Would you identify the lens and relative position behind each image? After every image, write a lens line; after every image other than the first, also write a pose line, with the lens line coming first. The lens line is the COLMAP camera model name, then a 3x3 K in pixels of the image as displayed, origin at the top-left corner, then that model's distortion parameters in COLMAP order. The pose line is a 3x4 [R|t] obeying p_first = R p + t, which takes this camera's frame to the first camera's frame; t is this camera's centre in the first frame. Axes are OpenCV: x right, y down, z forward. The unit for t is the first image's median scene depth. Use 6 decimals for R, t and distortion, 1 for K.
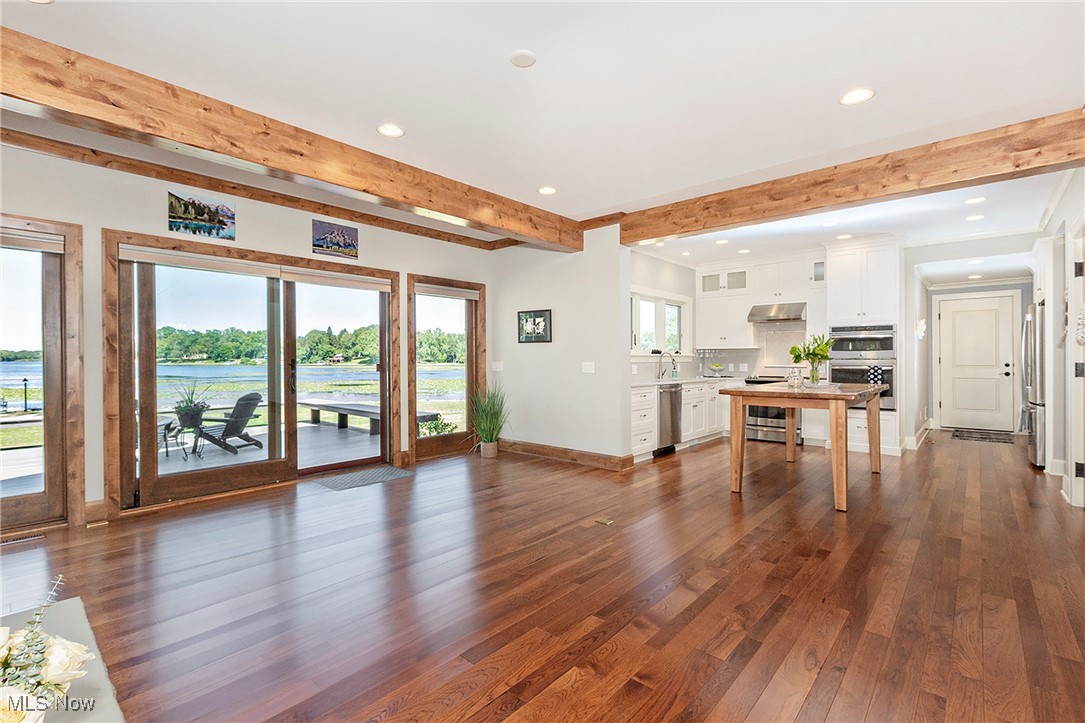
lens RADIAL K [[487.2, 0, 538.9], [0, 487.2, 377.1], [0, 0, 1]] dist [-0.001752, -0.000286]
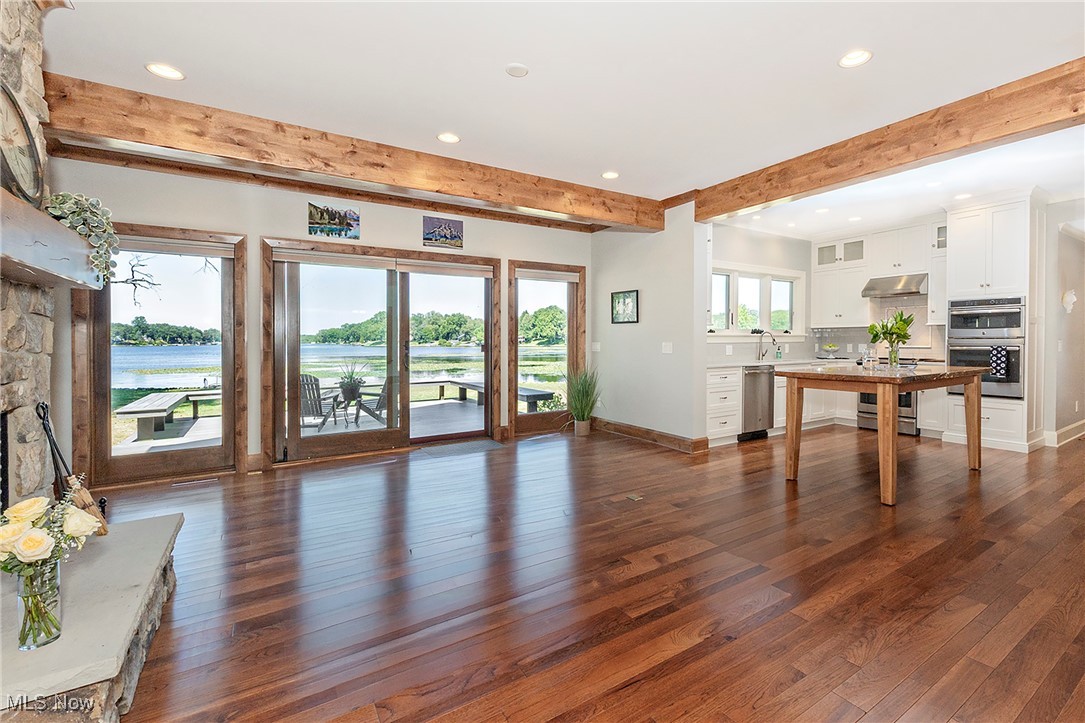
lens RADIAL K [[488.7, 0, 542.5], [0, 488.7, 361.5], [0, 0, 1]] dist [-0.000754, 0.000242]
pose [[0.966698, 0.006633, -0.255834, 0.107353], [-0.004732, 0.999956, 0.008043, 0.000788], [0.255877, -0.006564, 0.966687, -0.023131]]
